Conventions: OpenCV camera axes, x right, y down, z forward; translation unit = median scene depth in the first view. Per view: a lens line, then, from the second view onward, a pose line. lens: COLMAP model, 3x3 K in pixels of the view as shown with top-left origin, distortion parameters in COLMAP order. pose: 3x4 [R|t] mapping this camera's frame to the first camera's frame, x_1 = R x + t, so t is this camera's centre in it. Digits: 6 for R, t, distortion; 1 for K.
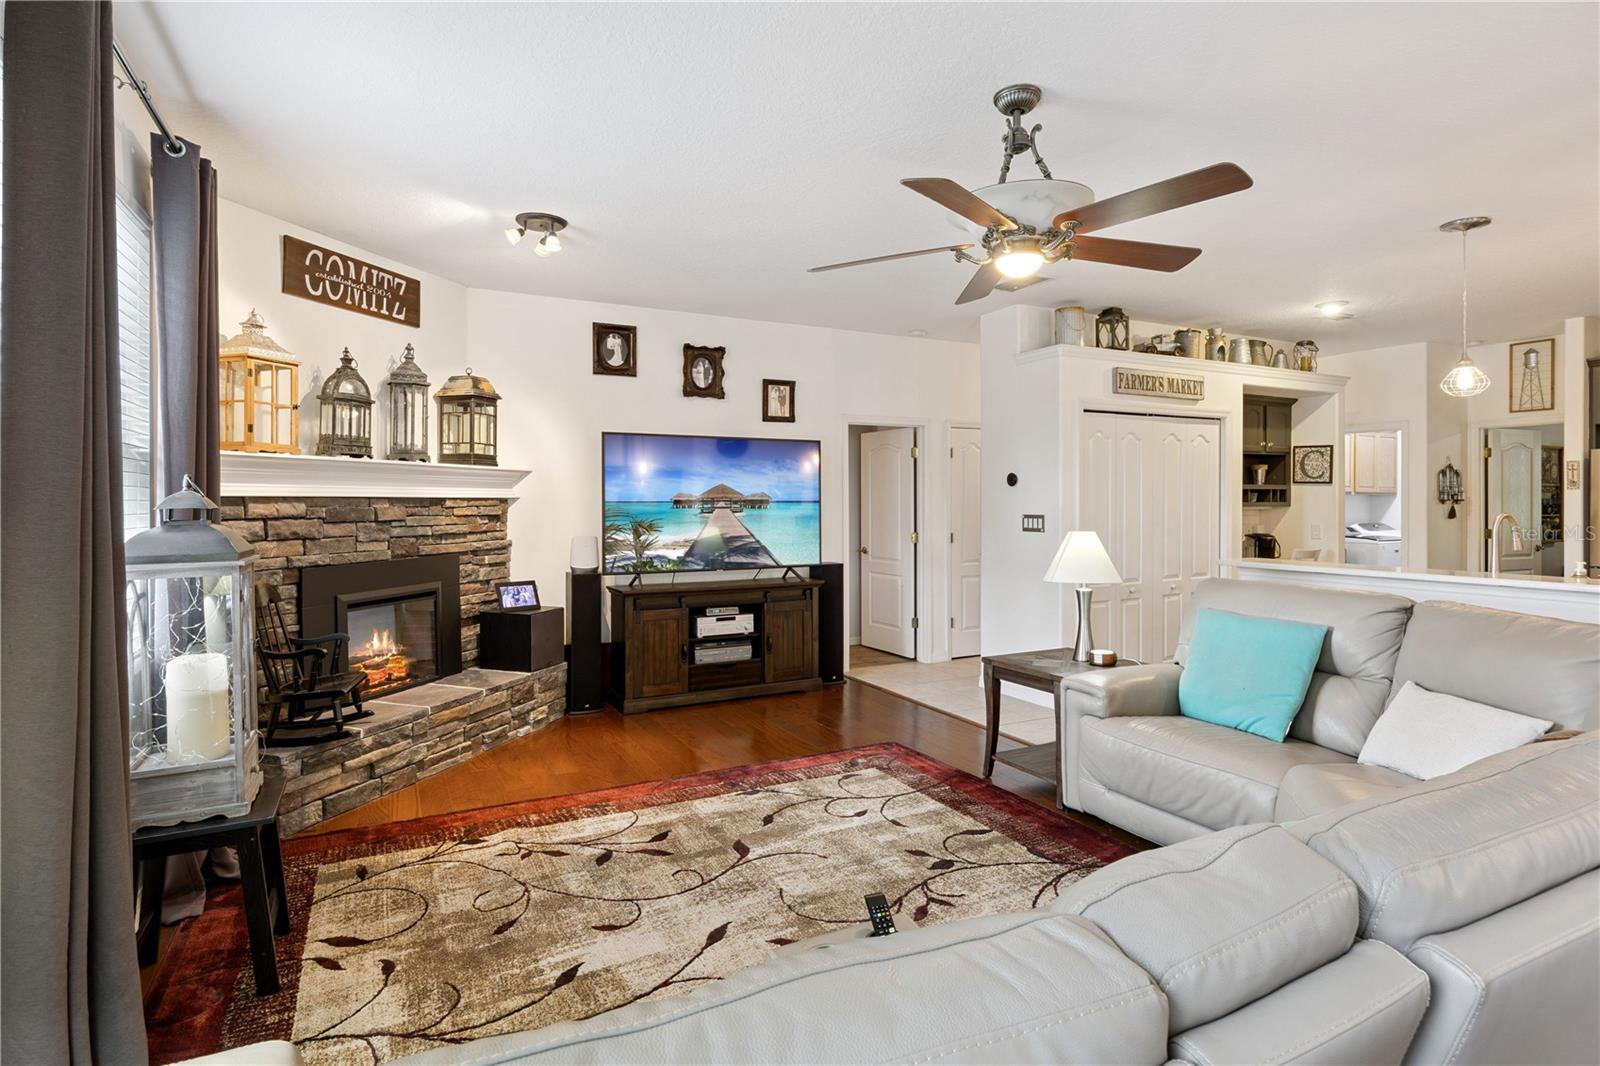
lens RADIAL K [[793.6, 0, 799.8], [0, 793.6, 512.9], [0, 0, 1]] dist [-0.015844, 0.000330]
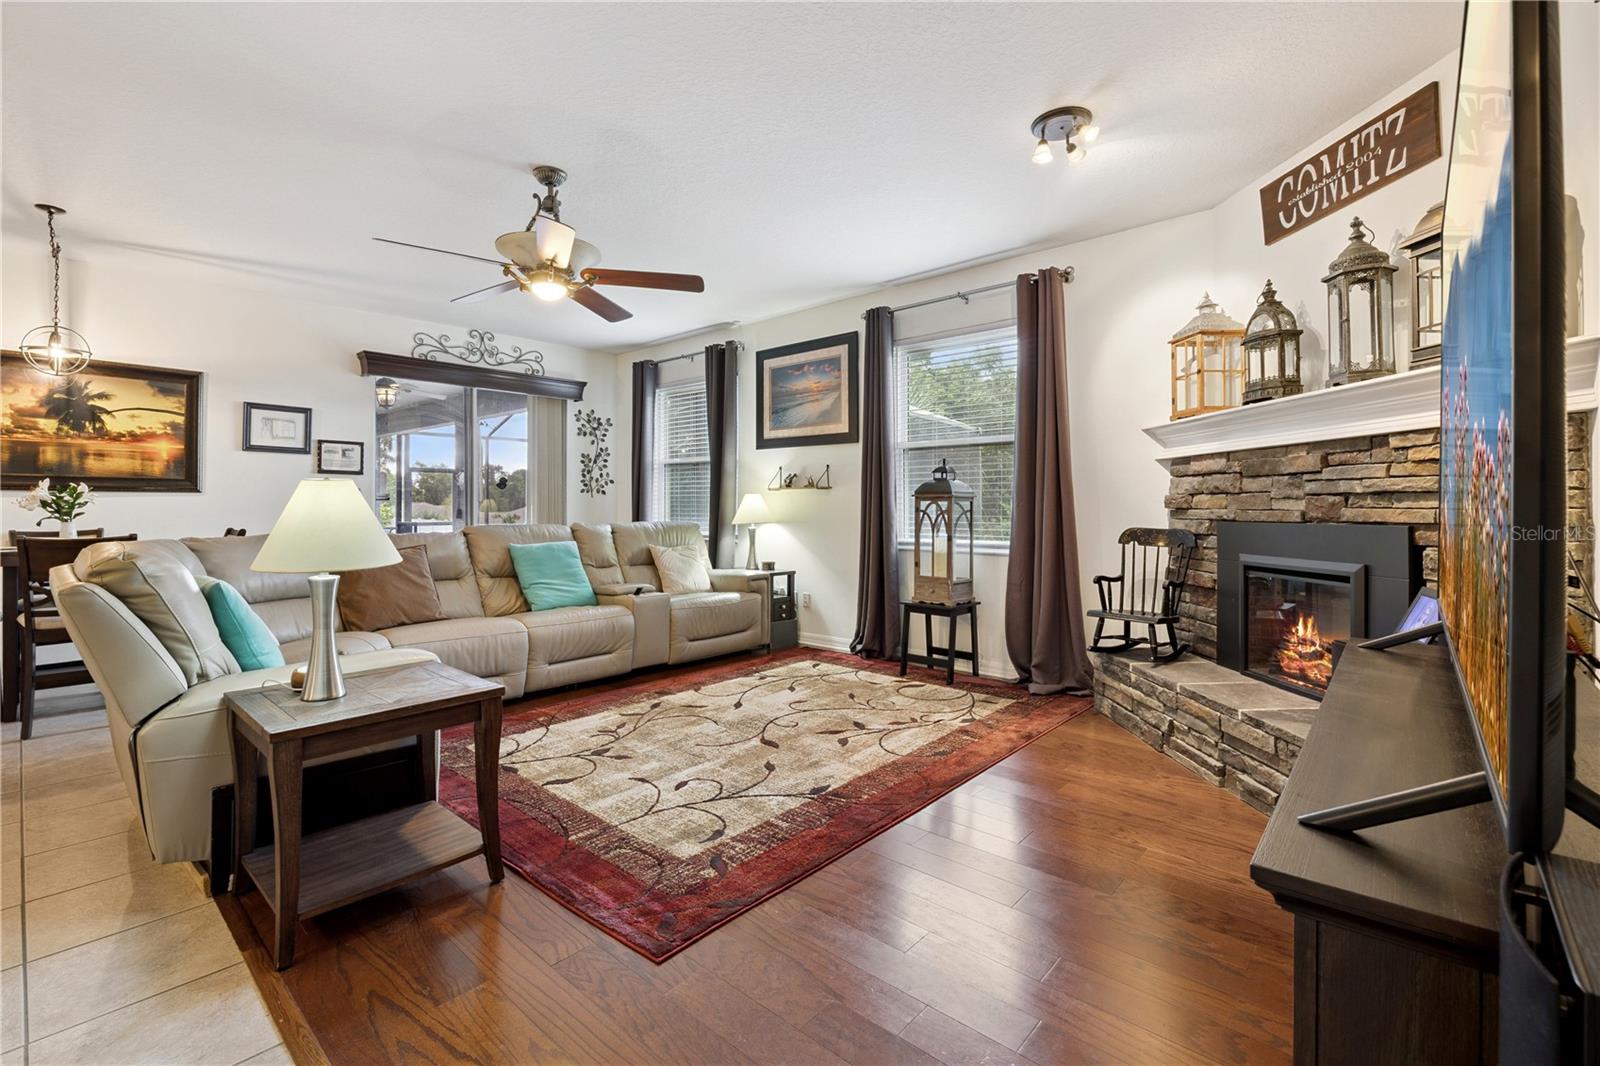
lens RADIAL K [[719.2, 0, 793.4], [0, 719.2, 504.2], [0, 0, 1]] dist [-0.014775, 0.000335]
pose [[-0.937778, 0.002804, -0.347223, 0.212435], [-0.000909, 0.999944, 0.010532, 0.036292], [0.347233, 0.010192, -0.937723, 1.591518]]
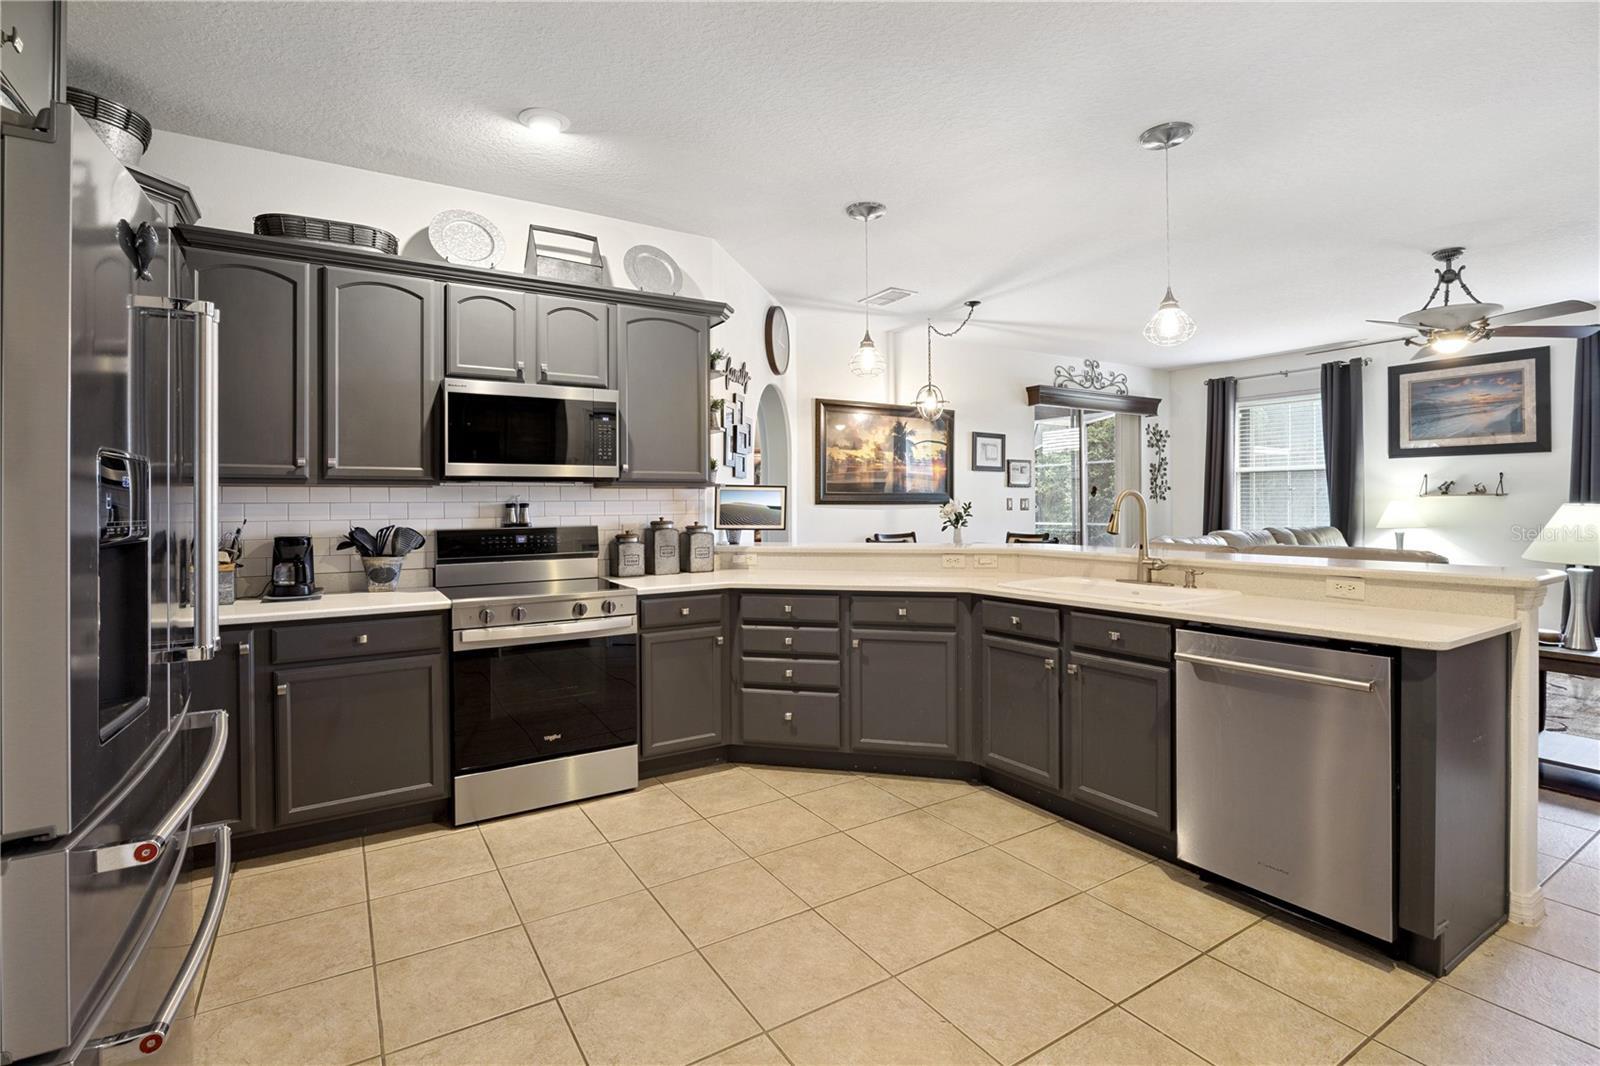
lens RADIAL K [[755.8, 0, 771.4], [0, 755.8, 505.1], [0, 0, 1]] dist [-0.023138, 0.002657]
pose [[-0.998230, 0.010393, -0.058553, 1.278240], [0.009613, 0.999861, 0.013589, 0.005165], [0.058686, 0.013003, -0.998192, 1.739142]]
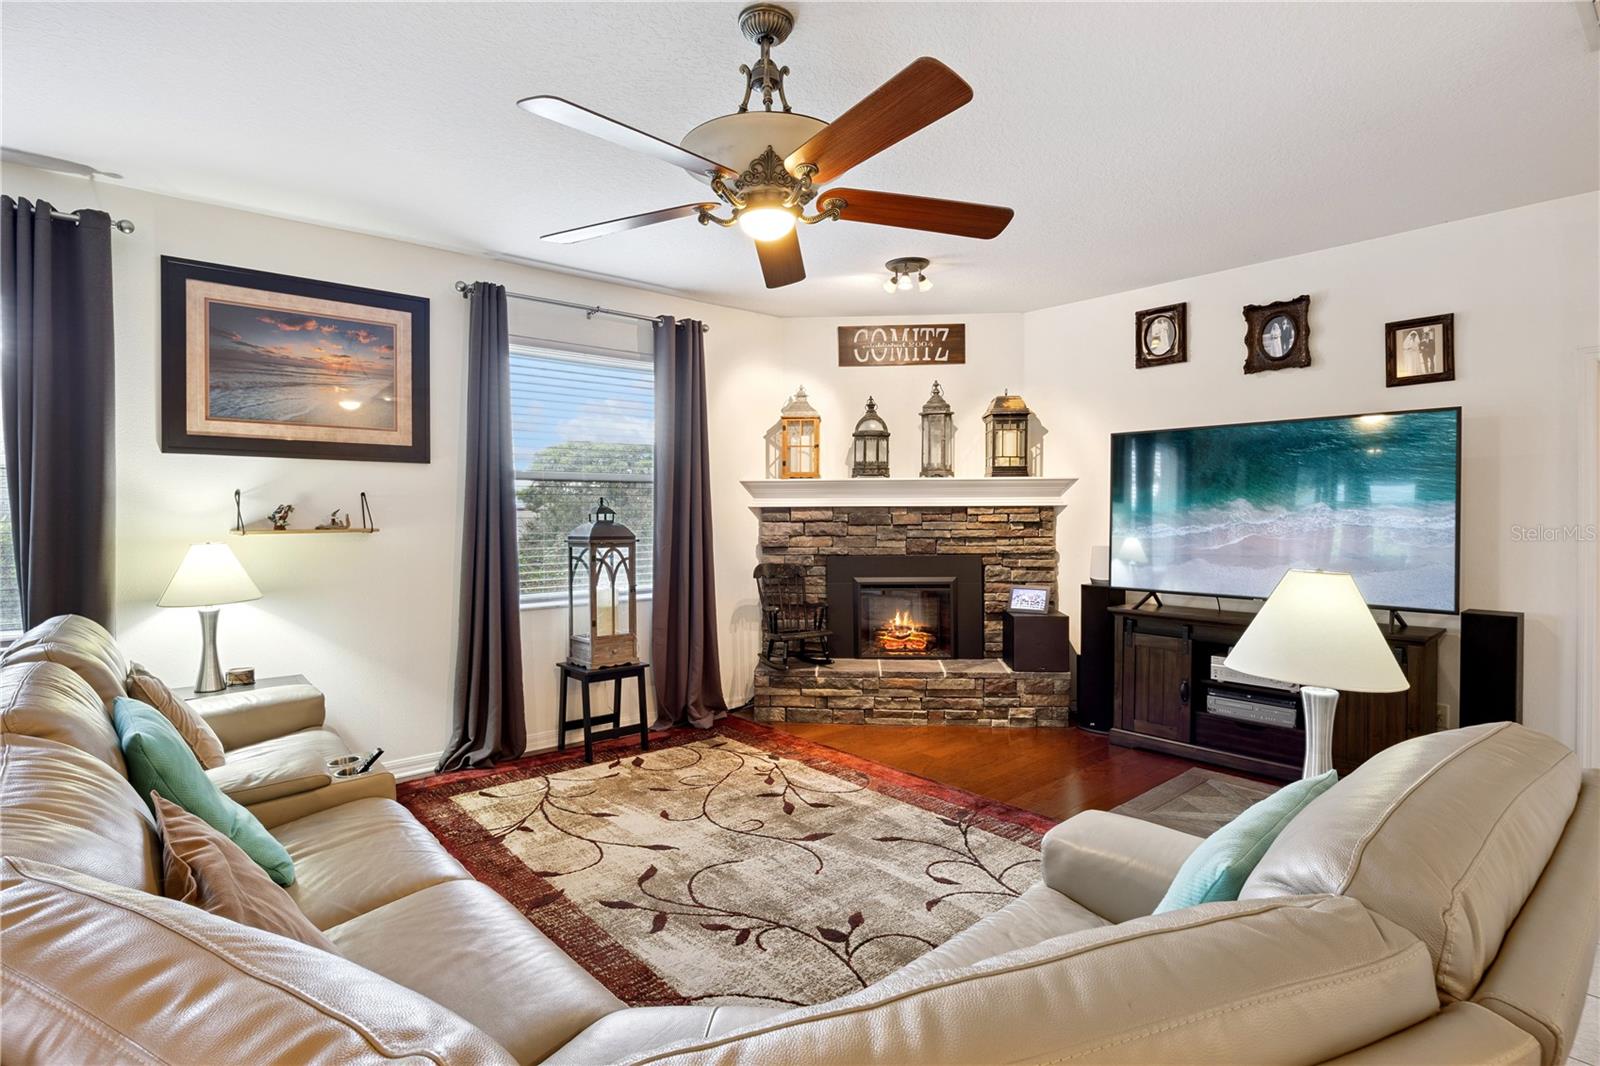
lens RADIAL K [[793.6, 0, 801.6], [0, 793.6, 527.8], [0, 0, 1]] dist [-0.015844, 0.000330]
pose [[0.239772, 0.020300, -0.970617, 0.735852], [-0.010183, 0.999779, 0.018394, -0.007422], [0.970776, 0.005473, 0.239925, 0.564385]]
